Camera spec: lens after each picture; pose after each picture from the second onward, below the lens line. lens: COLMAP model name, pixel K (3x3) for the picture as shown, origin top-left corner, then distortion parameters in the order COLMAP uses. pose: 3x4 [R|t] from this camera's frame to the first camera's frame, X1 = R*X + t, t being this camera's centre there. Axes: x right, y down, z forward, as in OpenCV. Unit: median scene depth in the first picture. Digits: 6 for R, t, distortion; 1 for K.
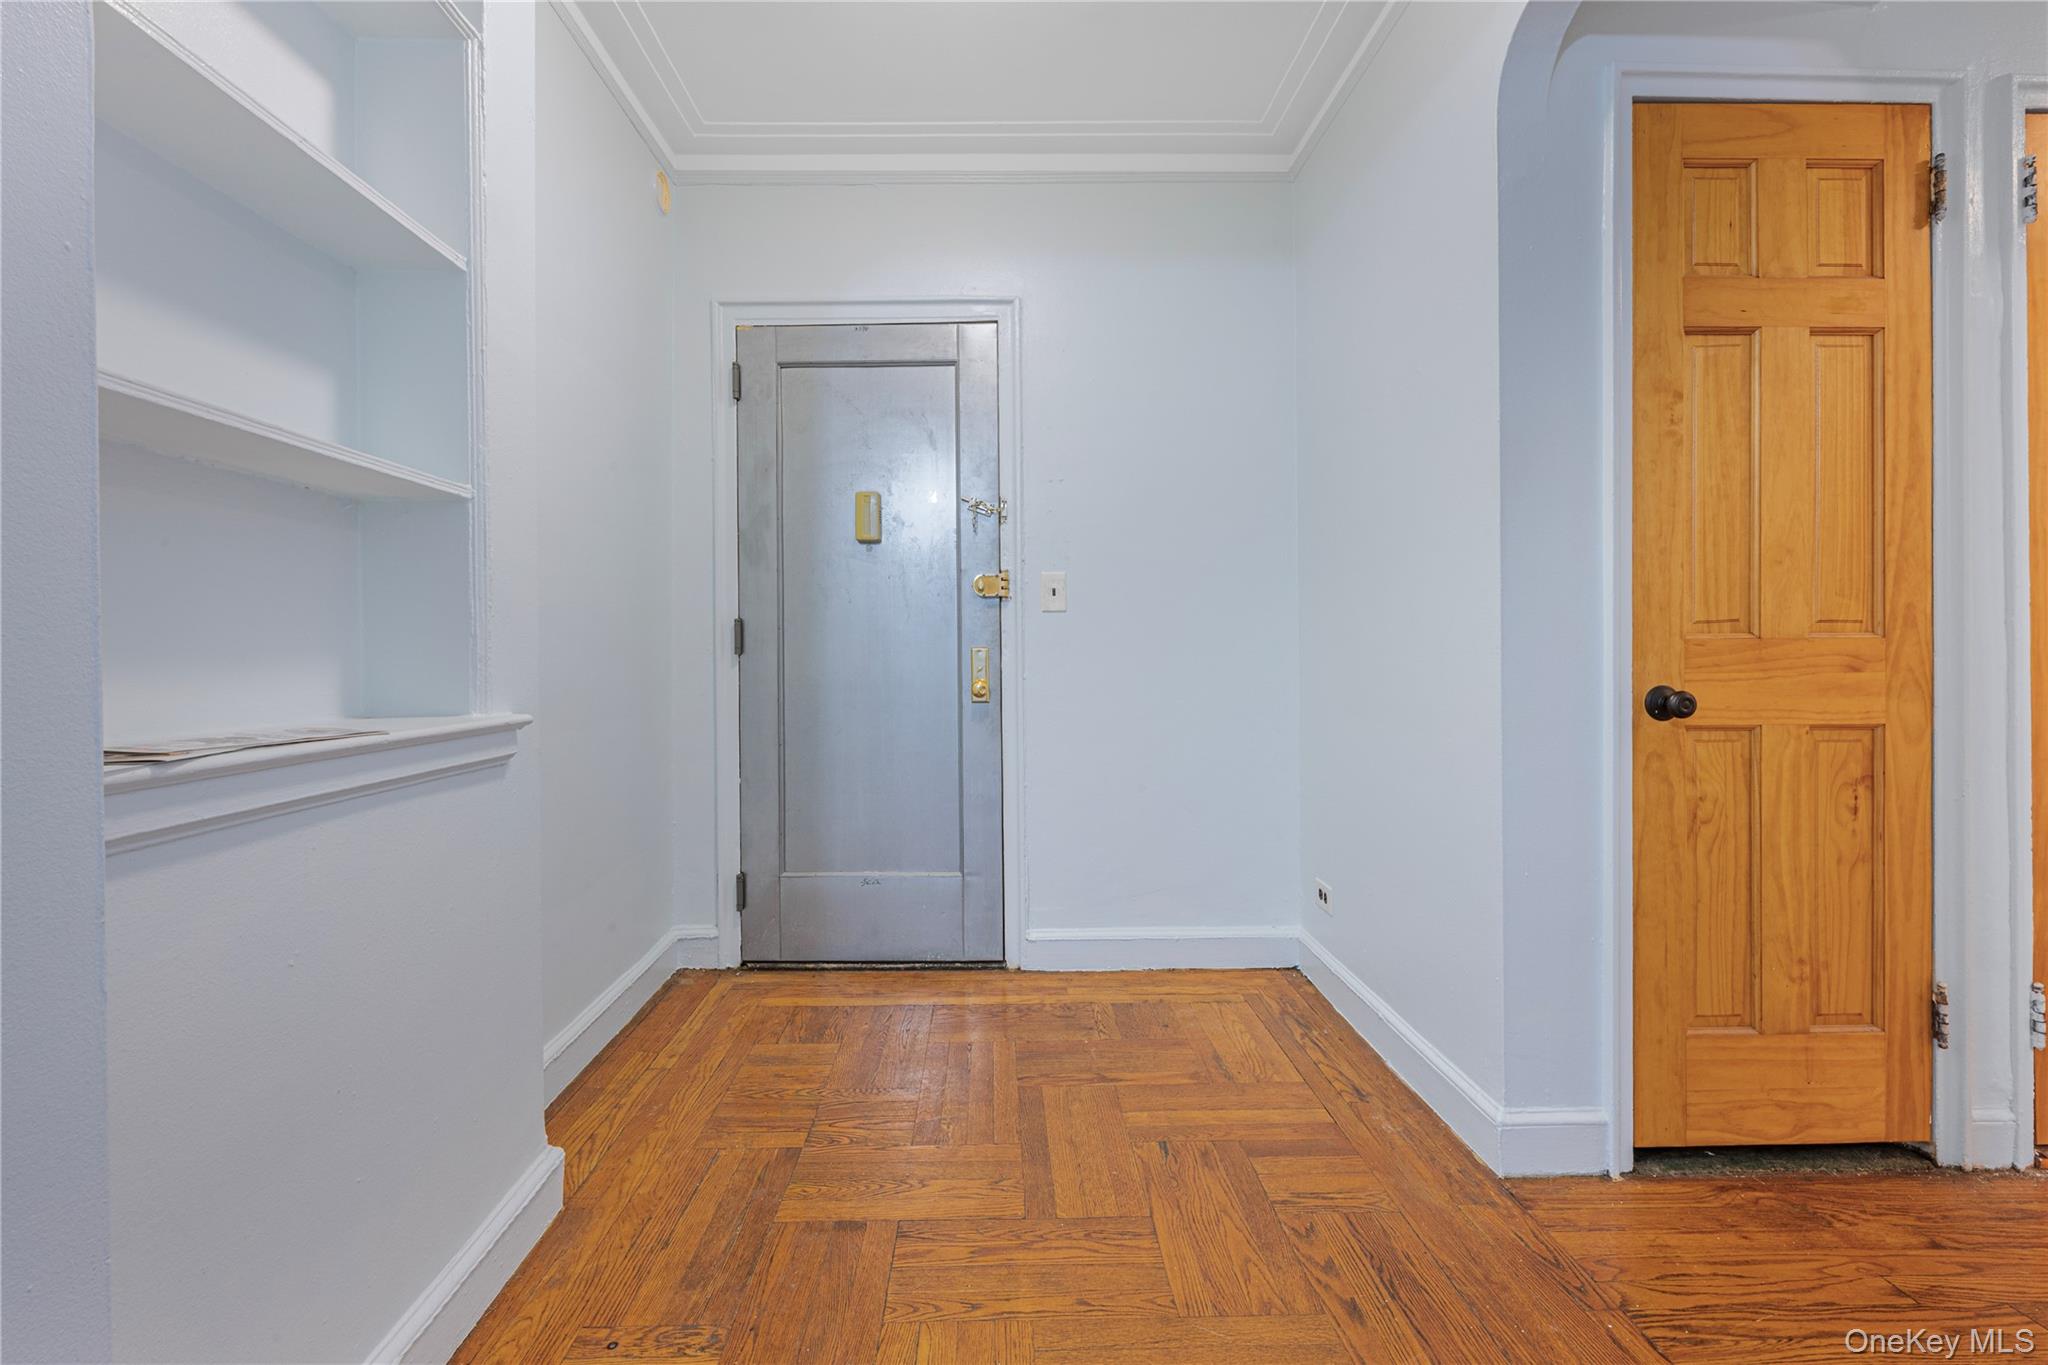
lens RADIAL K [[826.2, 0, 1017.5], [0, 826.2, 668.9], [0, 0, 1]] dist [-0.000928, -0.000152]
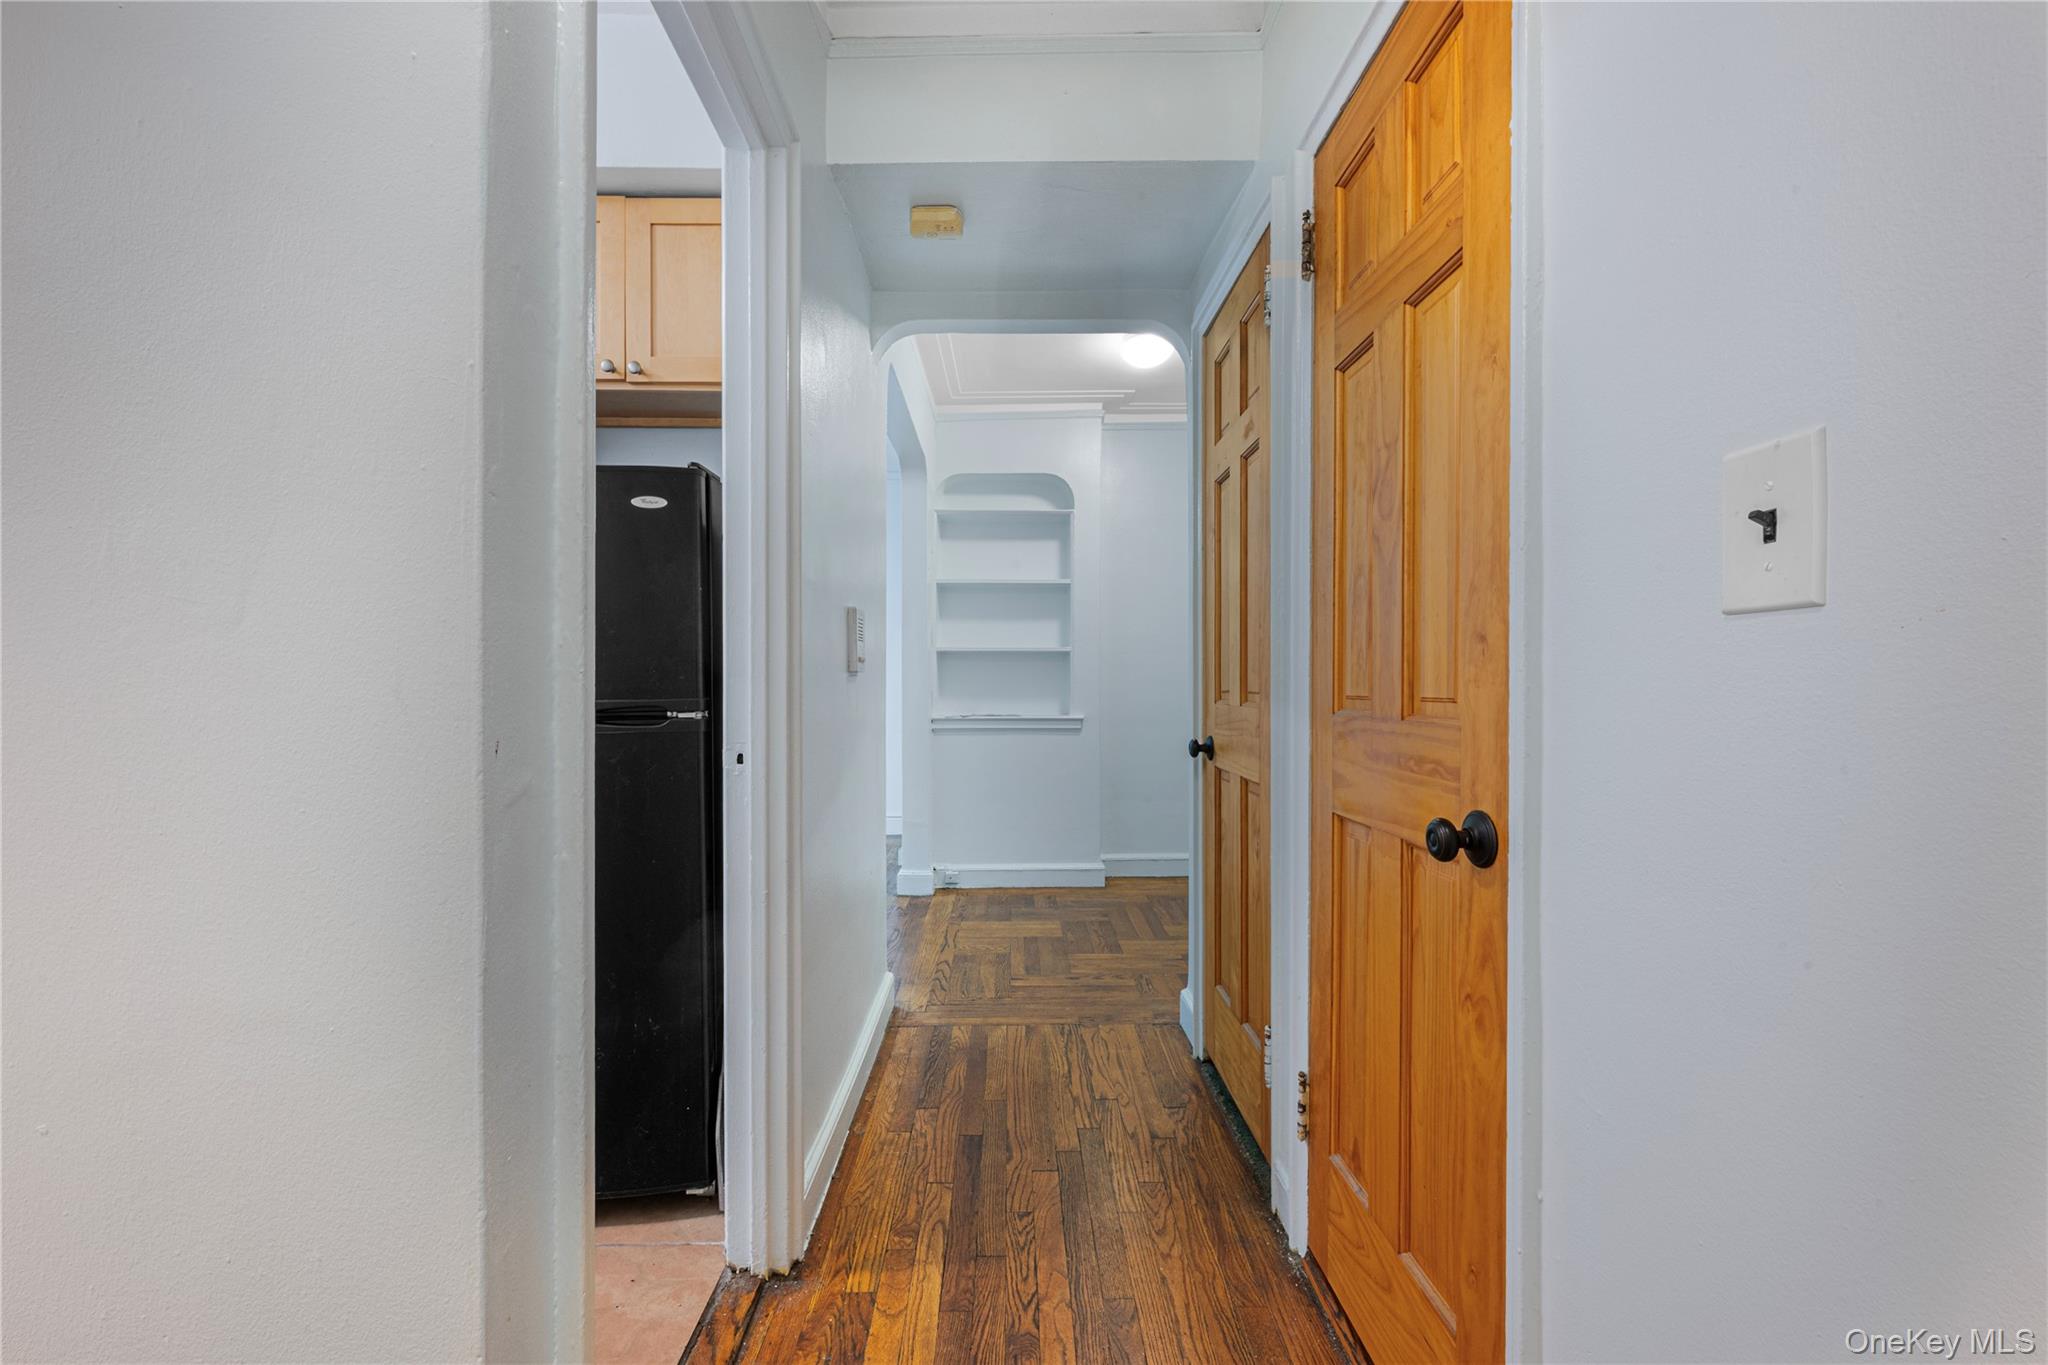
lens RADIAL K [[826.2, 0, 1021.6], [0, 826.2, 686.2], [0, 0, 1]] dist [-0.000928, -0.000152]
pose [[-0.008032, 0.008771, -0.999929, 1.305843], [-0.009067, 0.999920, 0.008844, -0.042436], [0.999927, 0.009137, -0.007952, 0.401811]]
